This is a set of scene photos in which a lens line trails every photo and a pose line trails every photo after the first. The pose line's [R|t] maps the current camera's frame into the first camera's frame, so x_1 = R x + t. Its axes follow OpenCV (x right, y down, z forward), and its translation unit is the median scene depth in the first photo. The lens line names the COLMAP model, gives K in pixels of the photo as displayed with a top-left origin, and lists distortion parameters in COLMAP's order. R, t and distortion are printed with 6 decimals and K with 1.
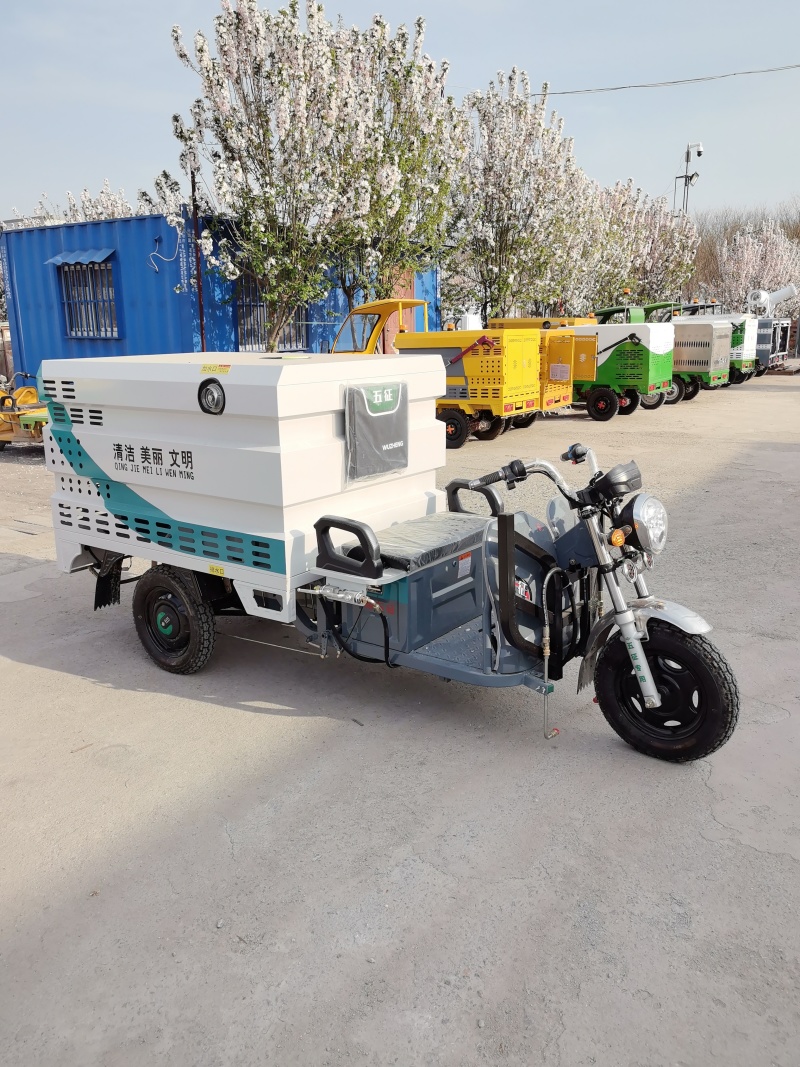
lens RADIAL K [[845.7, 0, 397.8], [0, 845.7, 528.7], [0, 0, 1]] dist [0.052120, -0.073768]
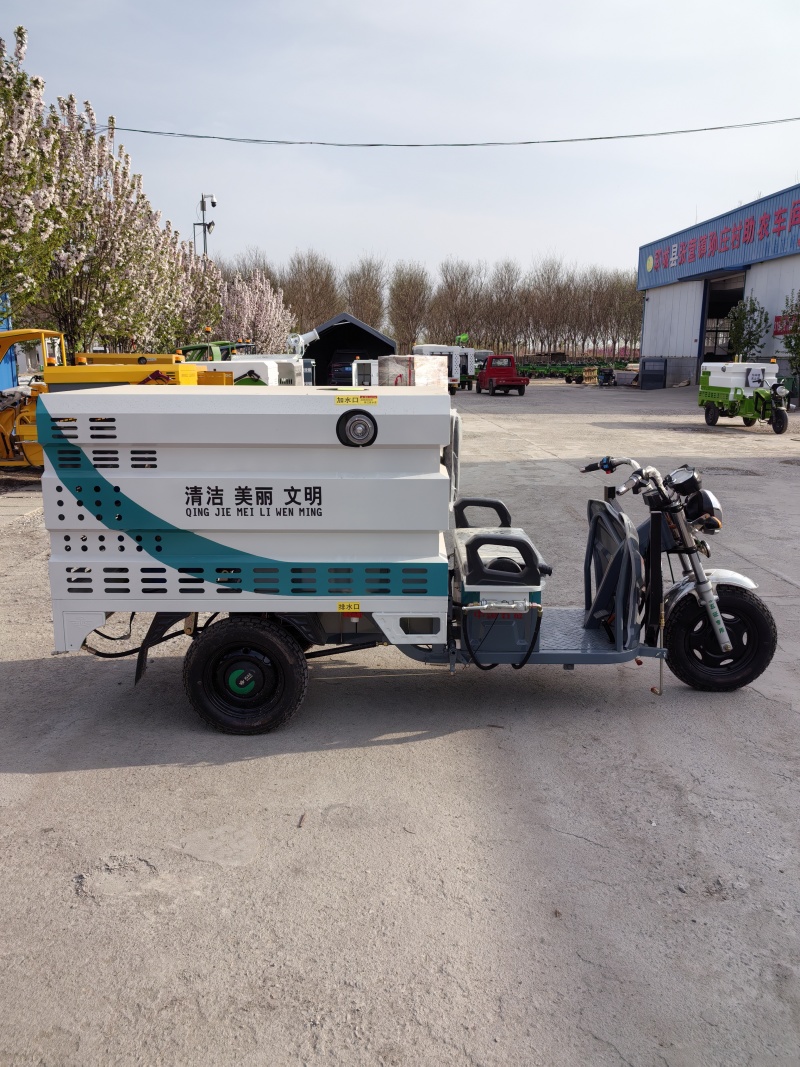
lens RADIAL K [[845.7, 0, 397.8], [0, 845.7, 528.7], [0, 0, 1]] dist [0.052120, -0.073768]
pose [[0.809398, -0.097809, 0.579058, -0.676146], [0.122274, 0.992491, -0.003271, -0.027948], [-0.574390, 0.073451, 0.815279, 0.164280]]
